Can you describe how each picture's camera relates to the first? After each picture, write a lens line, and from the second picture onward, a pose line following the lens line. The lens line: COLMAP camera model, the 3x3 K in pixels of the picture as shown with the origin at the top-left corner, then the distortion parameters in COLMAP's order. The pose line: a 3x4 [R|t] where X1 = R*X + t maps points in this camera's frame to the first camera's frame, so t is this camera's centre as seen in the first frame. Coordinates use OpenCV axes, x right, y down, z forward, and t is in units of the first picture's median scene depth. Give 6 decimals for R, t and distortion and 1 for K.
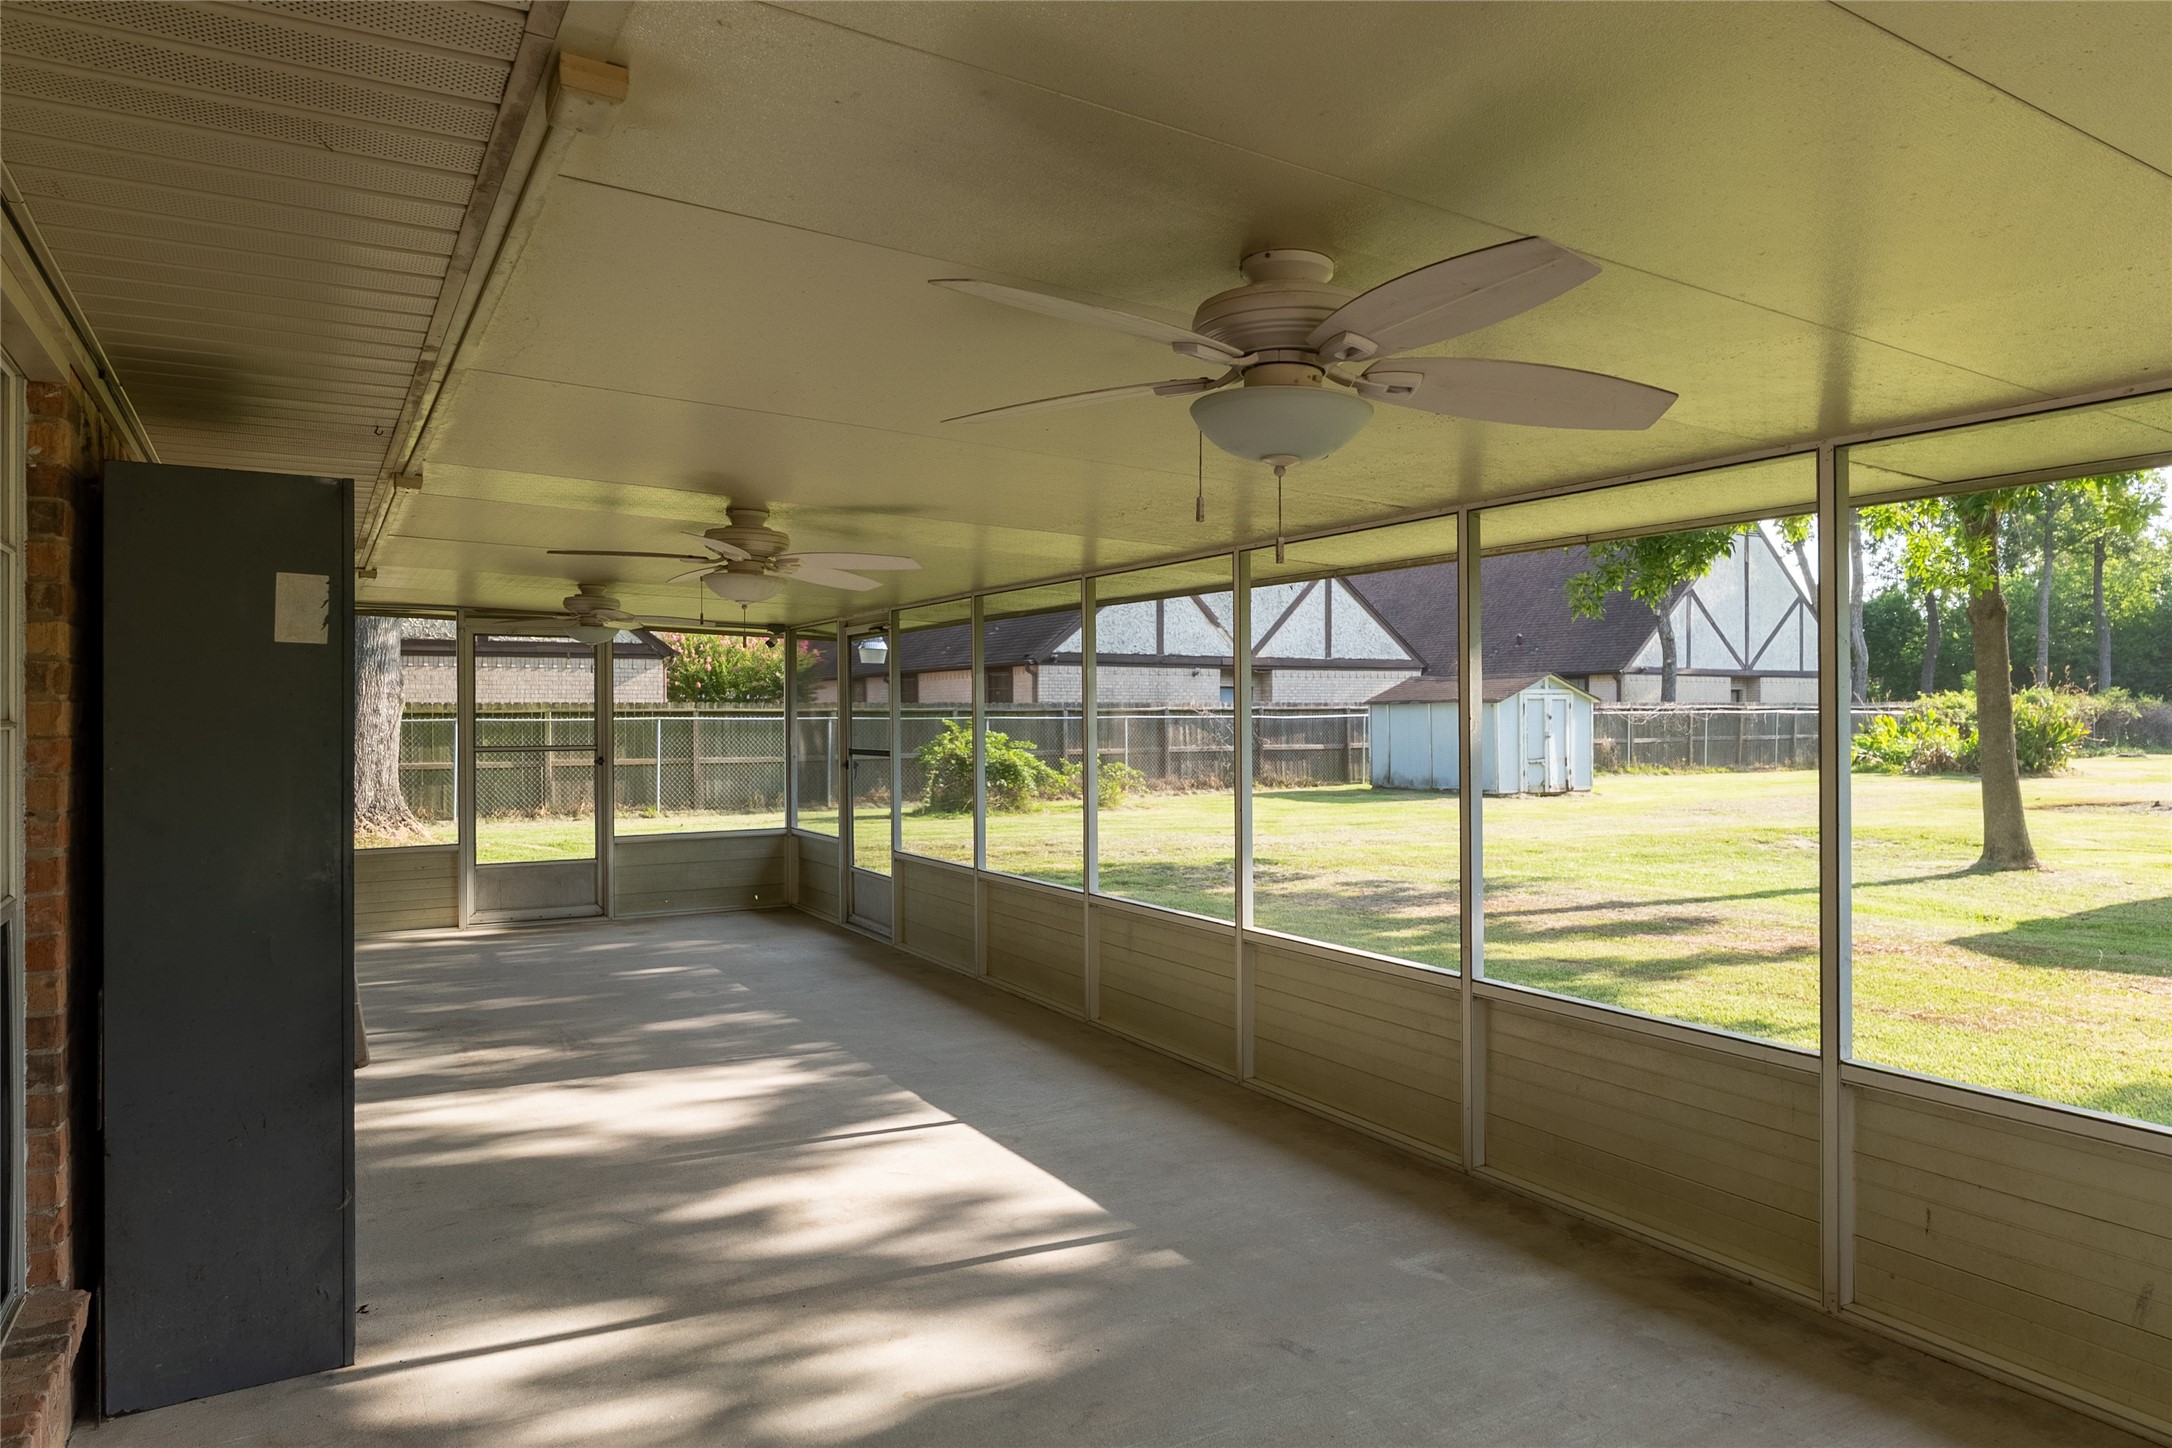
lens RADIAL K [[1332.0, 0, 1088.6], [0, 1332.0, 719.7], [0, 0, 1]] dist [-0.009325, -0.000741]
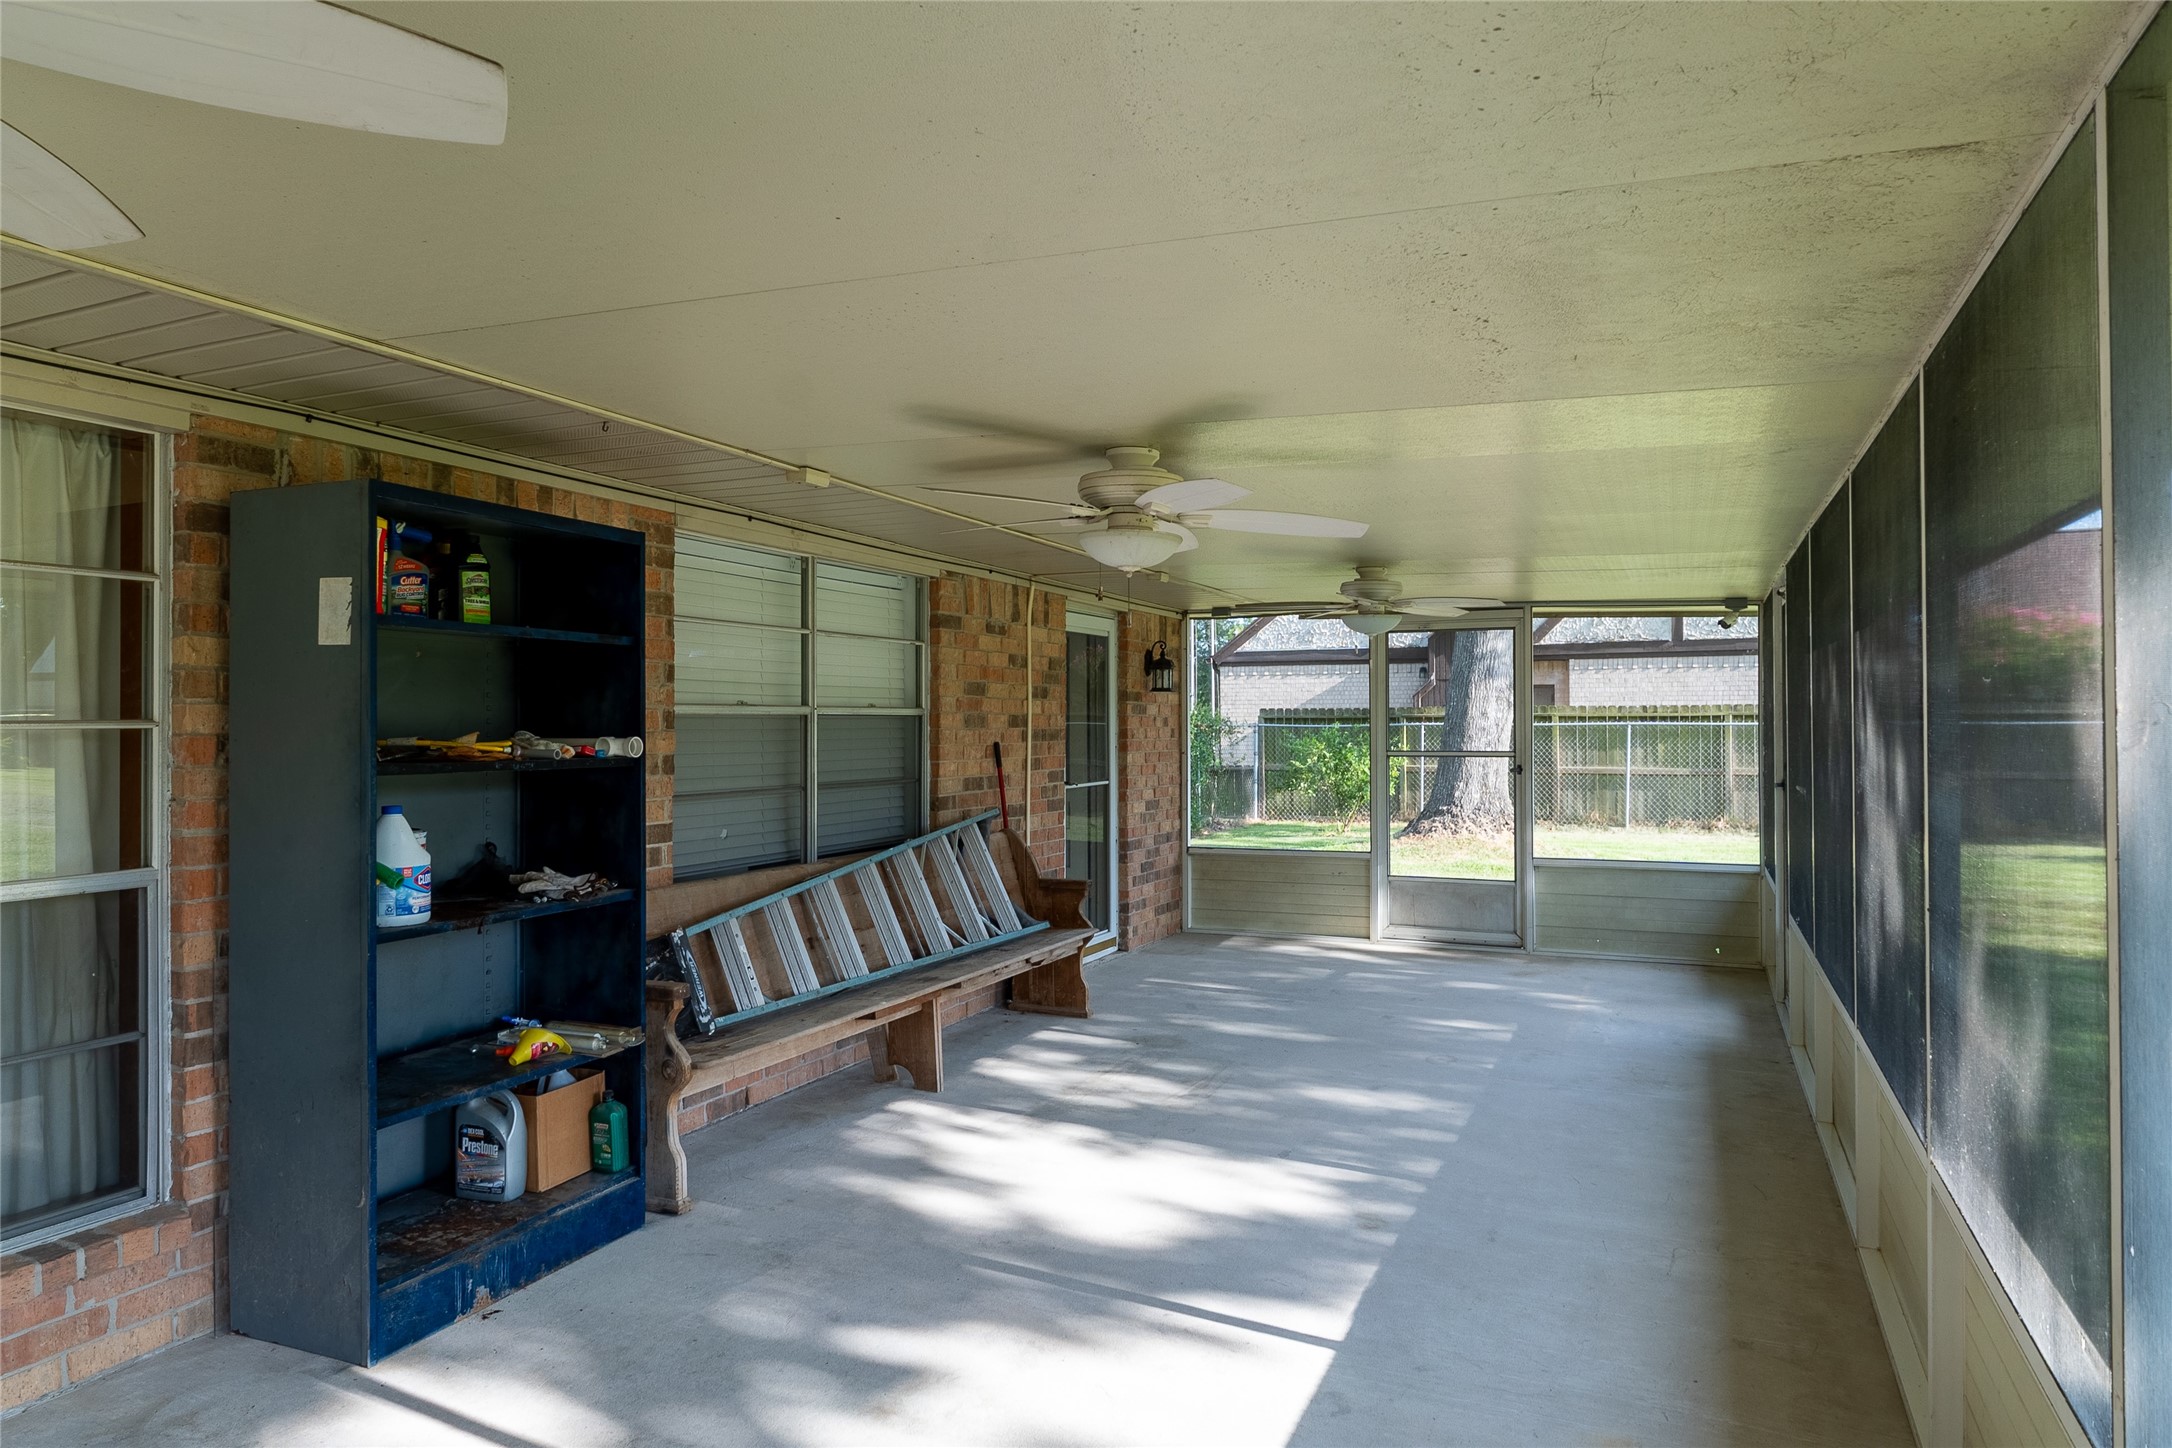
lens RADIAL K [[1332.0, 0, 1087.8], [0, 1332.0, 723.8], [0, 0, 1]] dist [-0.009325, -0.000741]
pose [[0.589147, 0.001110, -0.808025, 0.337811], [-0.001047, 0.999999, 0.000611, 0.000969], [0.808025, 0.000486, 0.589148, 0.505750]]
